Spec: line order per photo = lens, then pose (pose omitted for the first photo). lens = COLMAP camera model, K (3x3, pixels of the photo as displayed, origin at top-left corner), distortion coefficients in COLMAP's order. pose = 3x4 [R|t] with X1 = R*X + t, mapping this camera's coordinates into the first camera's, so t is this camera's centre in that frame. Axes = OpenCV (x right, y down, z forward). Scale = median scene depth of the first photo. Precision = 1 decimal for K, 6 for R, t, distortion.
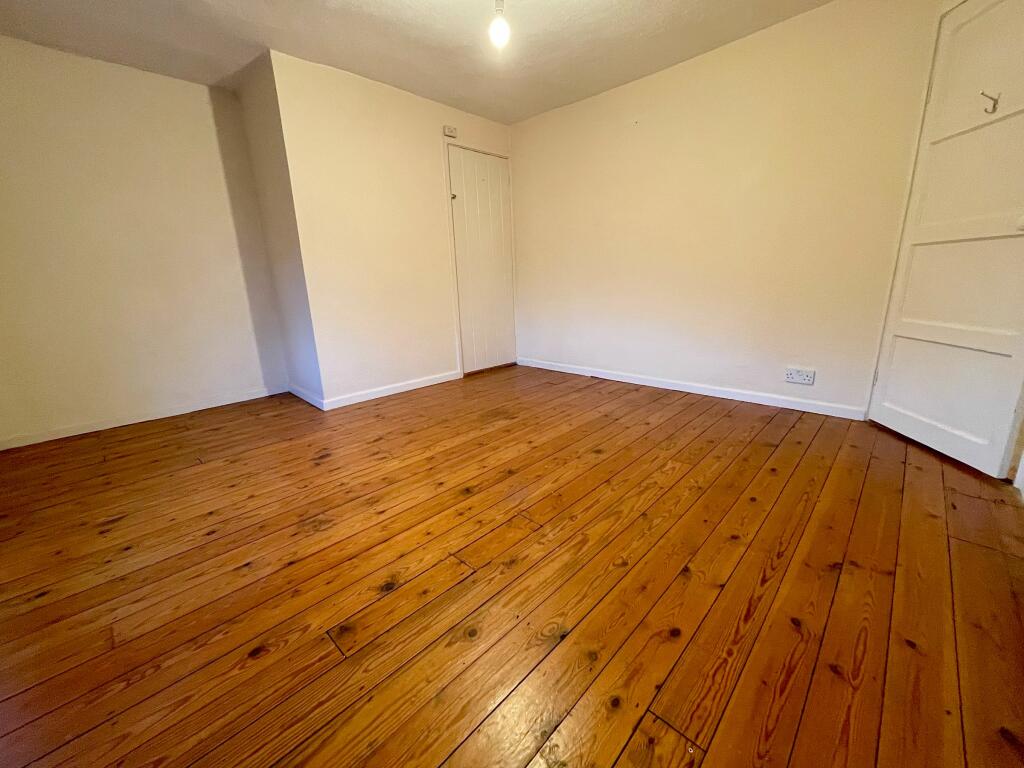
lens RADIAL K [[411.3, 0, 511.0], [0, 411.3, 384.8], [0, 0, 1]] dist [-0.003031, -0.000069]
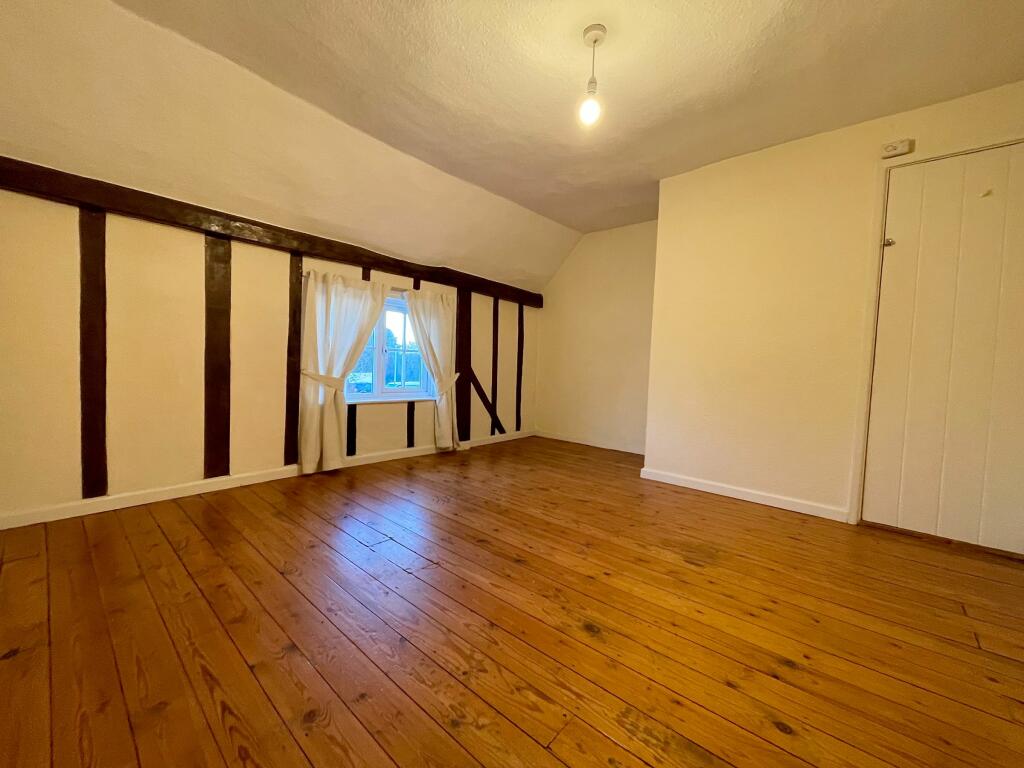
lens RADIAL K [[411.3, 0, 511.0], [0, 411.3, 384.8], [0, 0, 1]] dist [-0.003031, -0.000069]
pose [[0.042750, 0.085052, -0.995459, 0.746652], [-0.287672, 0.955221, 0.069260, -0.184906], [0.956775, 0.283405, 0.065302, 0.701946]]
